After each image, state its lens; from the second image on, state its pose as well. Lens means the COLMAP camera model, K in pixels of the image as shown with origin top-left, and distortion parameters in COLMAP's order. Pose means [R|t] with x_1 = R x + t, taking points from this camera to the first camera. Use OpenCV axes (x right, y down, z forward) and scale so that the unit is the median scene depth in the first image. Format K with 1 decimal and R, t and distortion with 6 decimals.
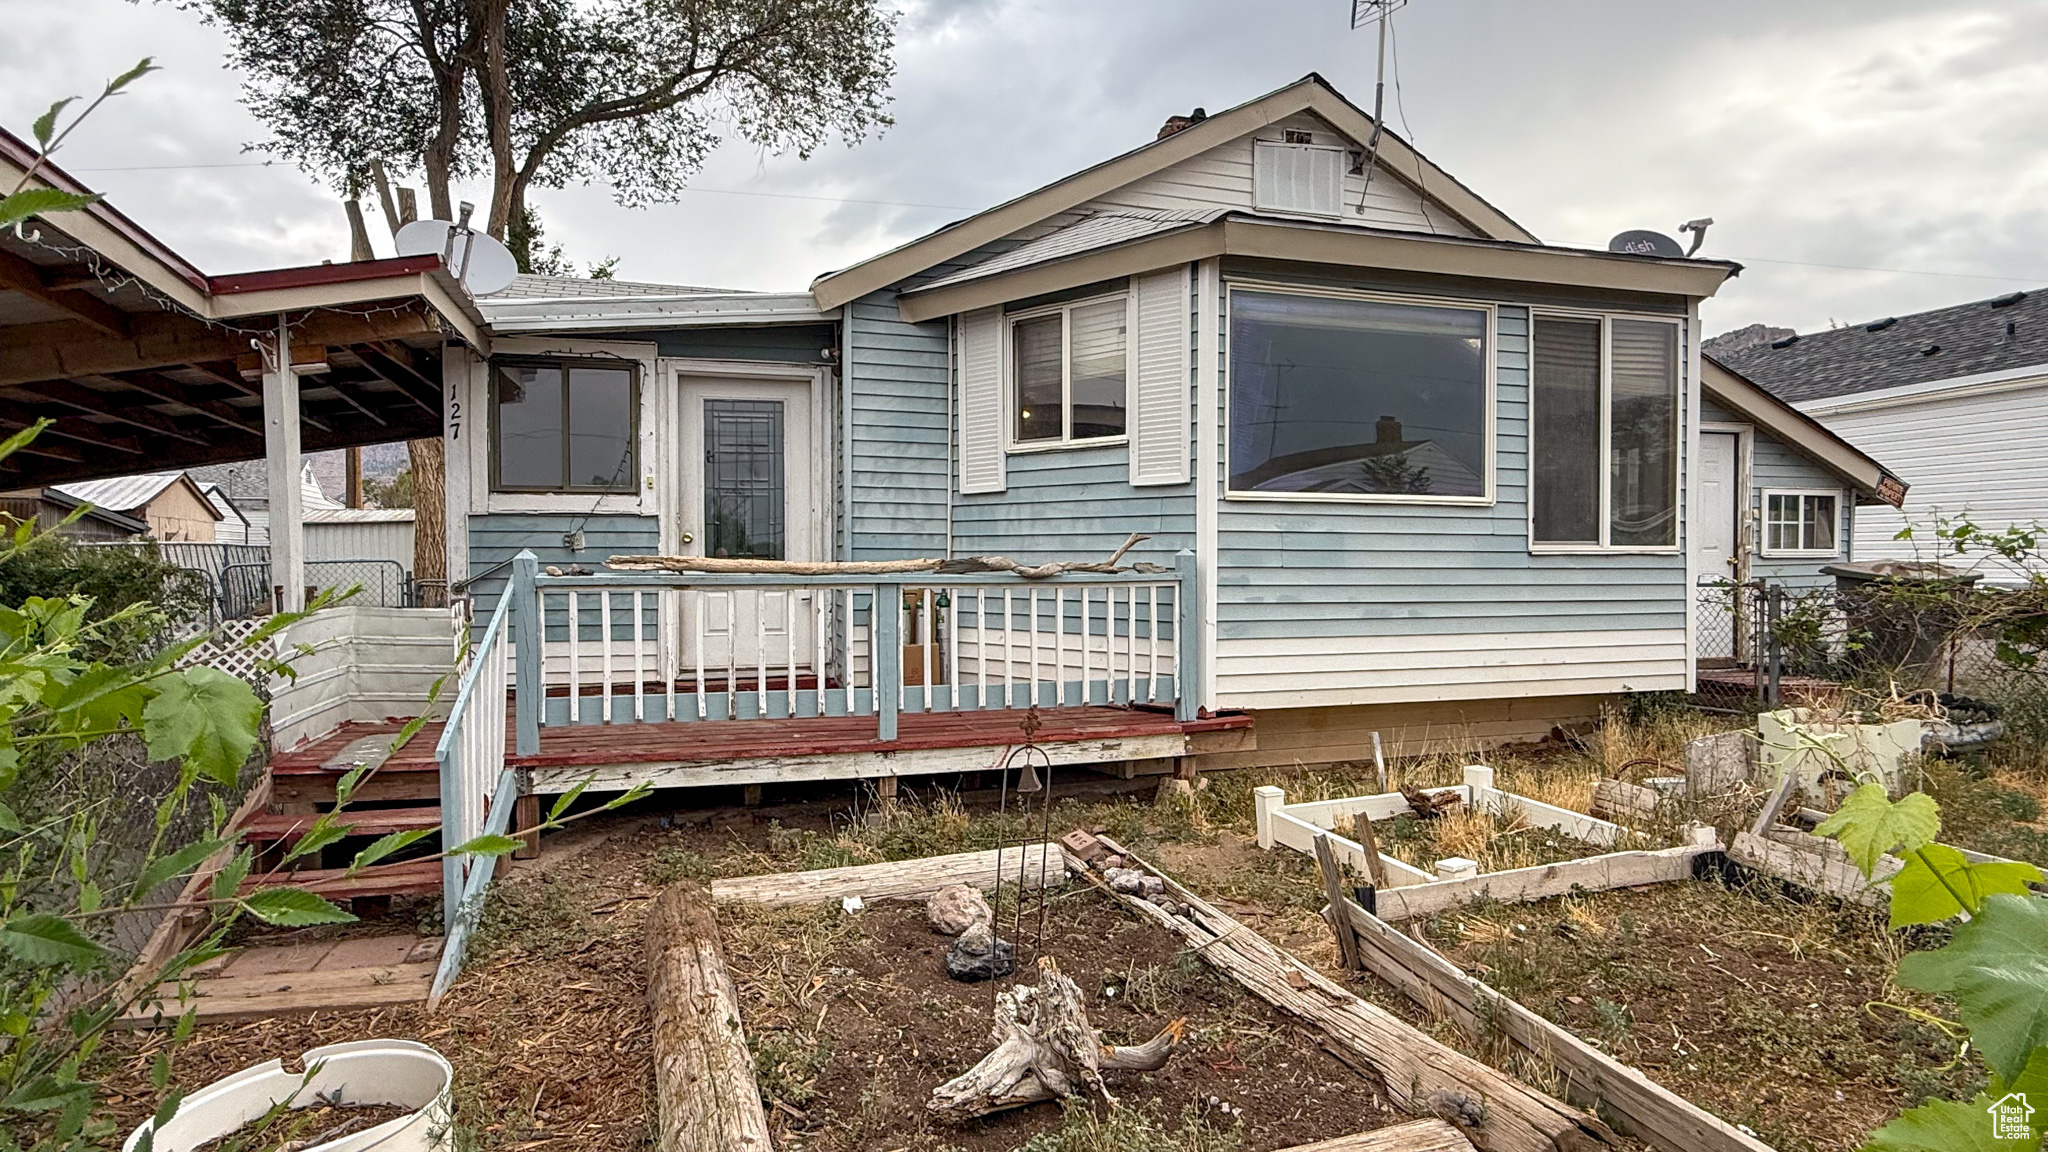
lens RADIAL K [[1096.2, 0, 1016.7], [0, 1096.2, 578.4], [0, 0, 1]] dist [0.018106, -0.001106]
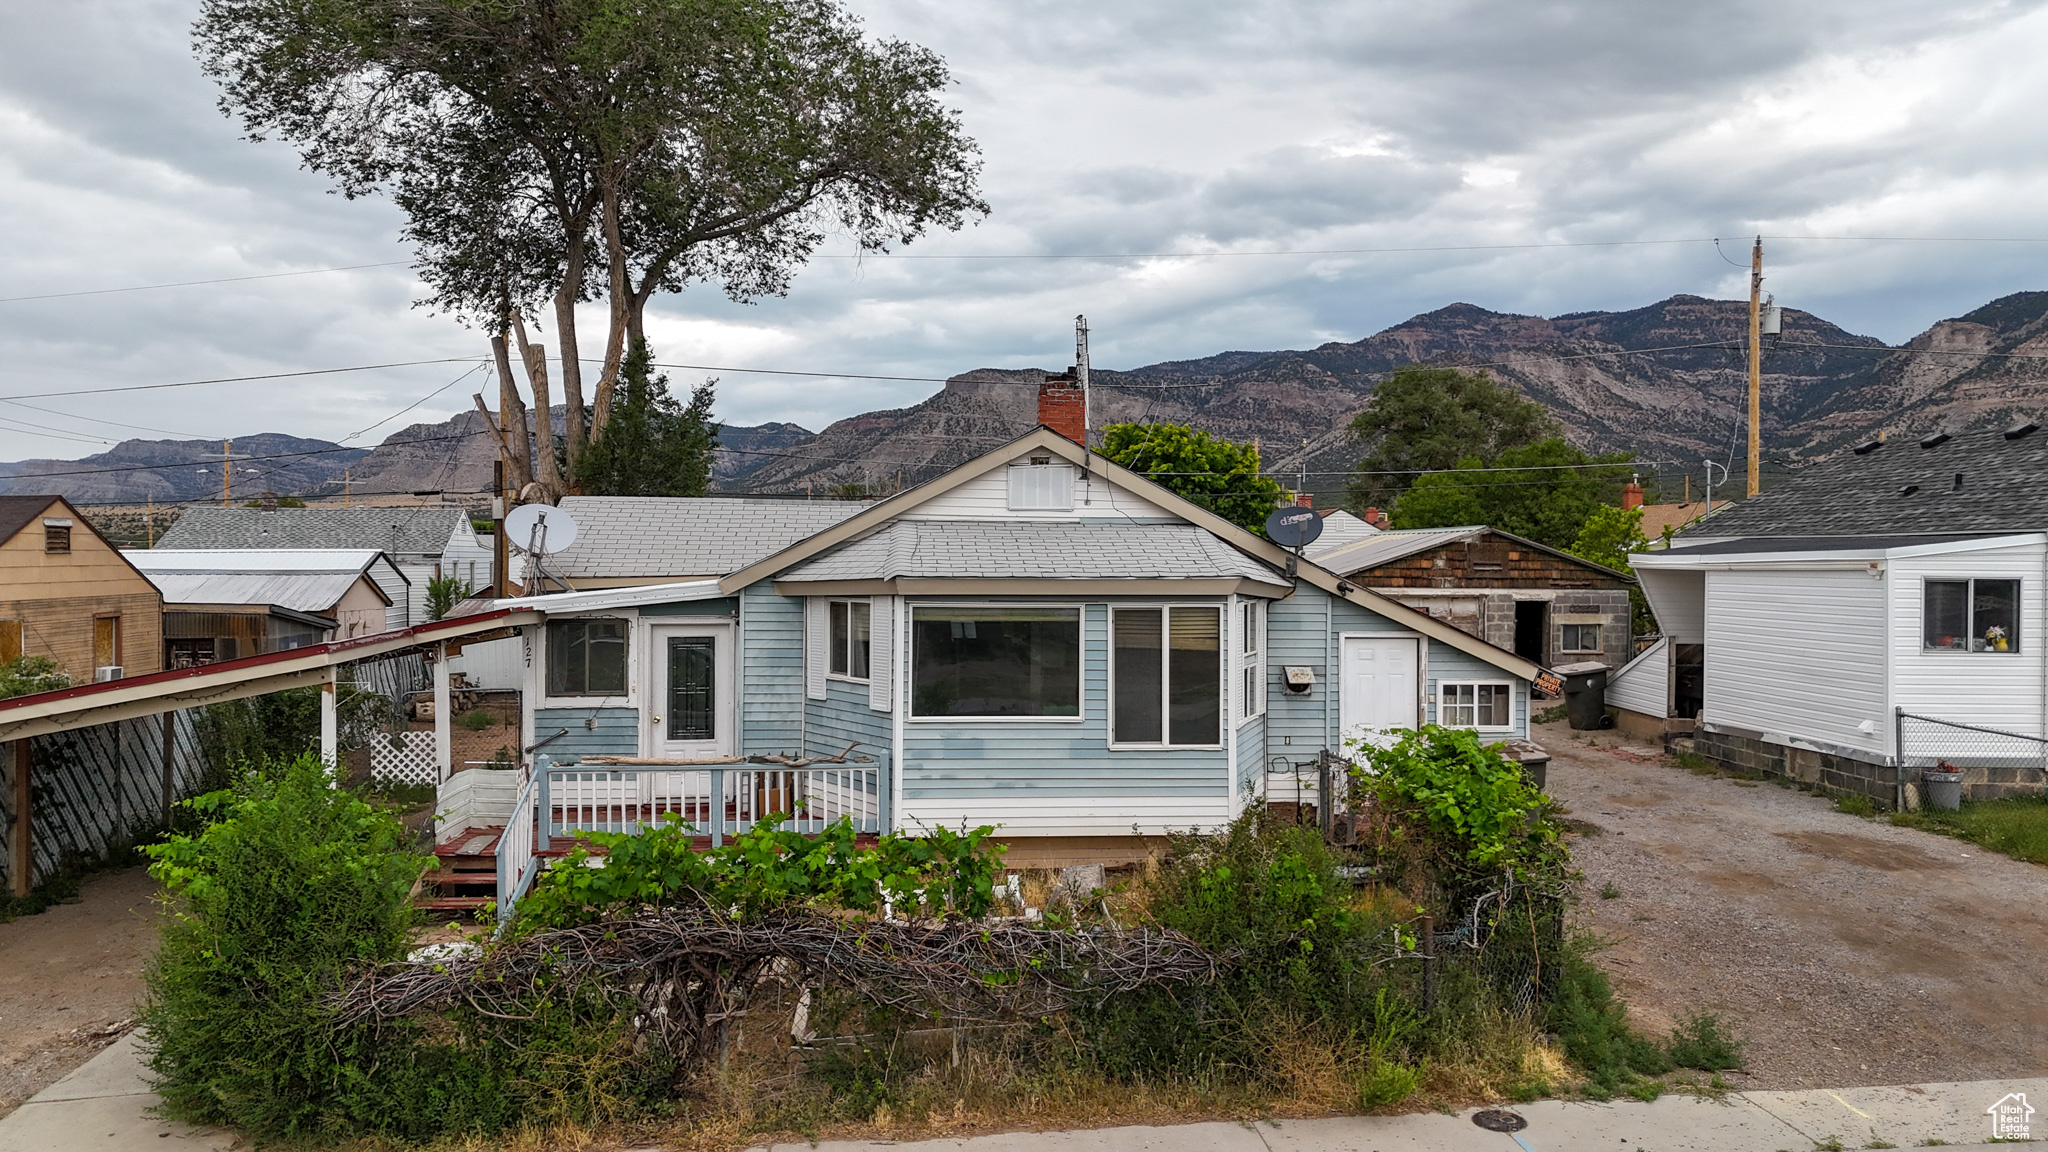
lens RADIAL K [[1502.9, 0, 1026.2], [0, 1502.9, 578.8], [0, 0, 1]] dist [0.093862, -0.004812]
pose [[0.976360, 0.008007, -0.216000, 0.770628], [-0.008711, 0.999959, -0.002310, -0.256068], [0.215973, 0.004137, 0.976391, -1.174919]]
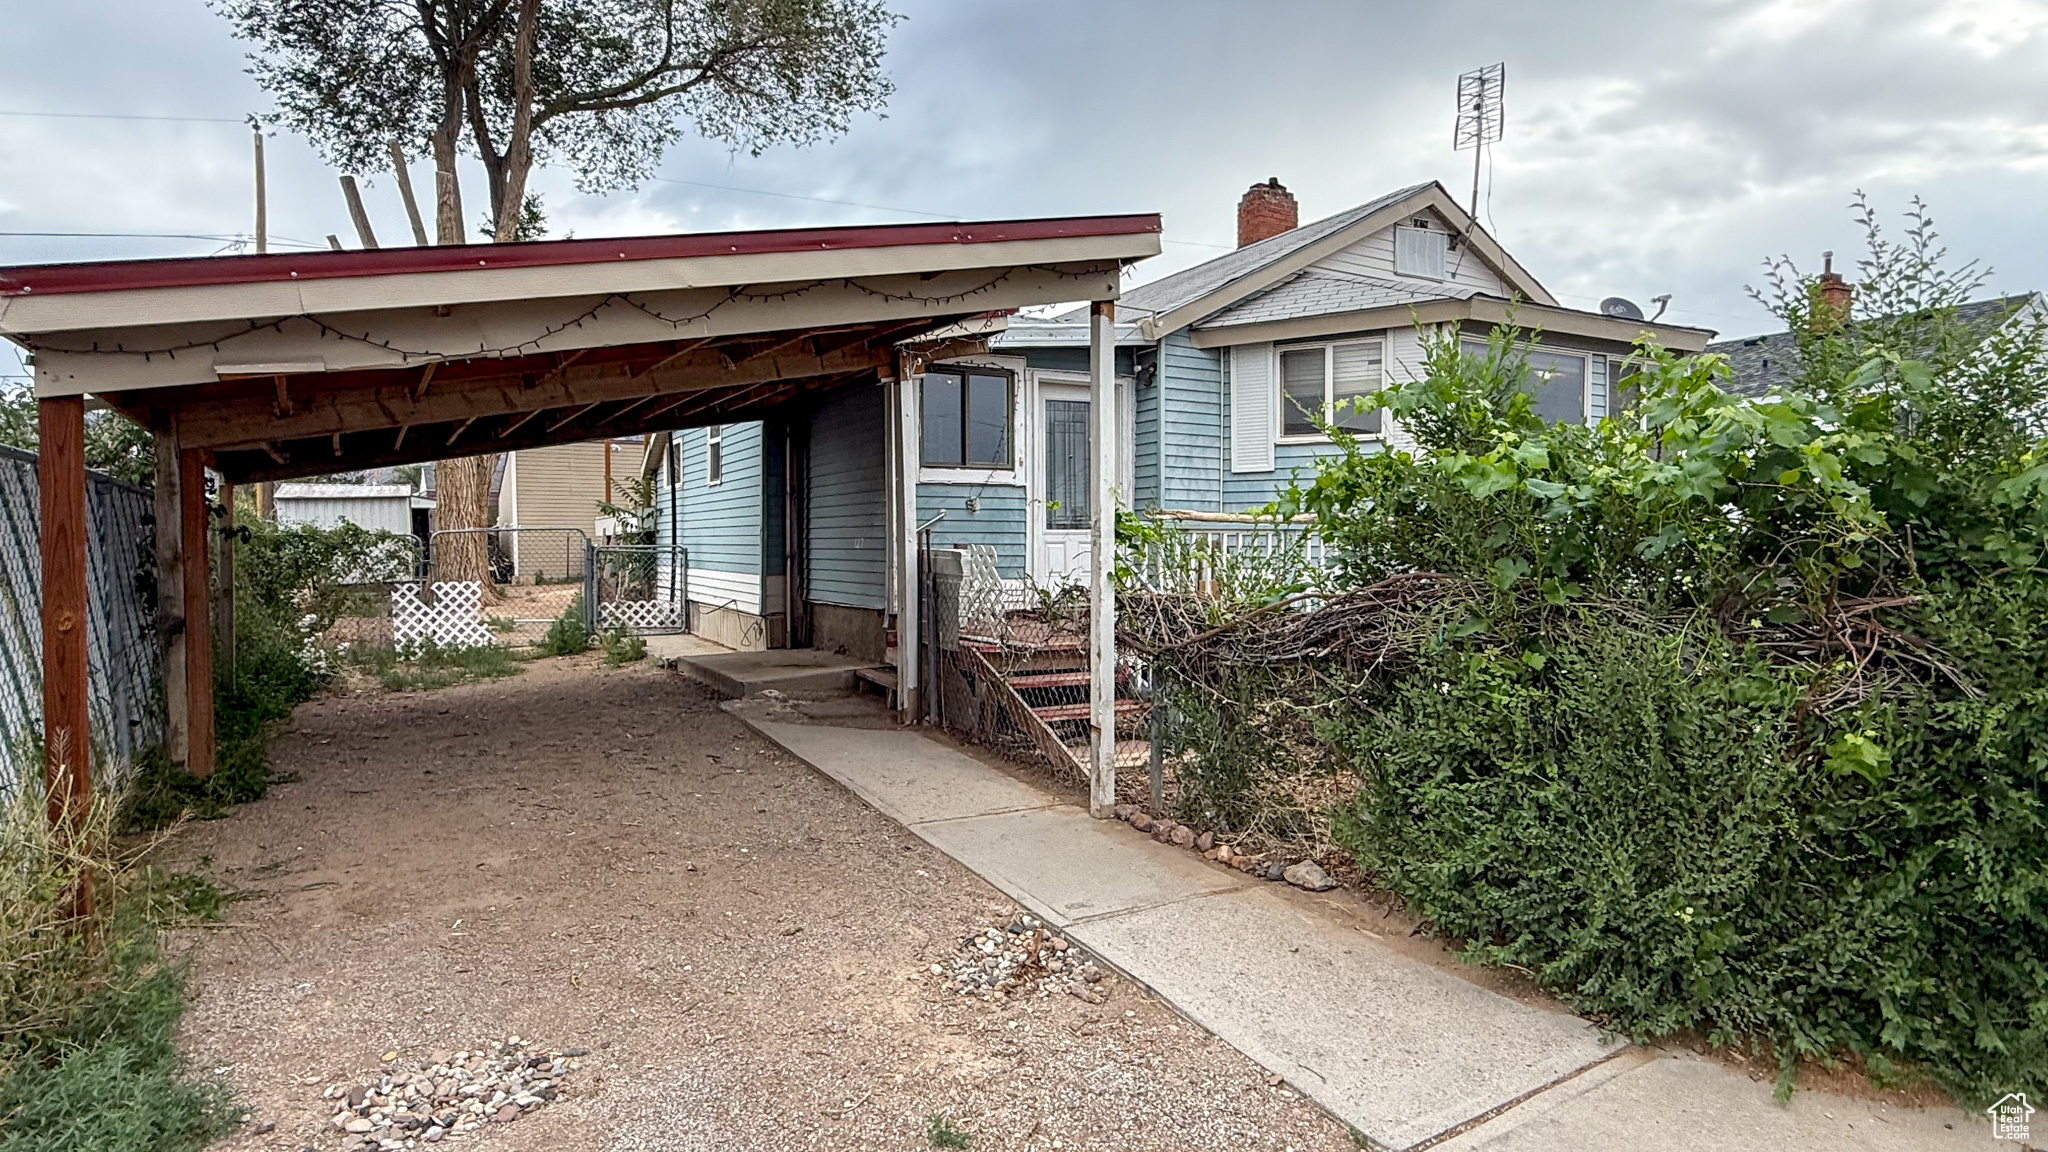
lens RADIAL K [[1096.2, 0, 1026.4], [0, 1096.2, 560.5], [0, 0, 1]] dist [0.018106, -0.001106]
pose [[0.976448, -0.005122, 0.215694, -0.607045], [0.005870, 0.999979, -0.002826, 0.036956], [-0.215674, 0.004025, 0.976457, -0.301651]]
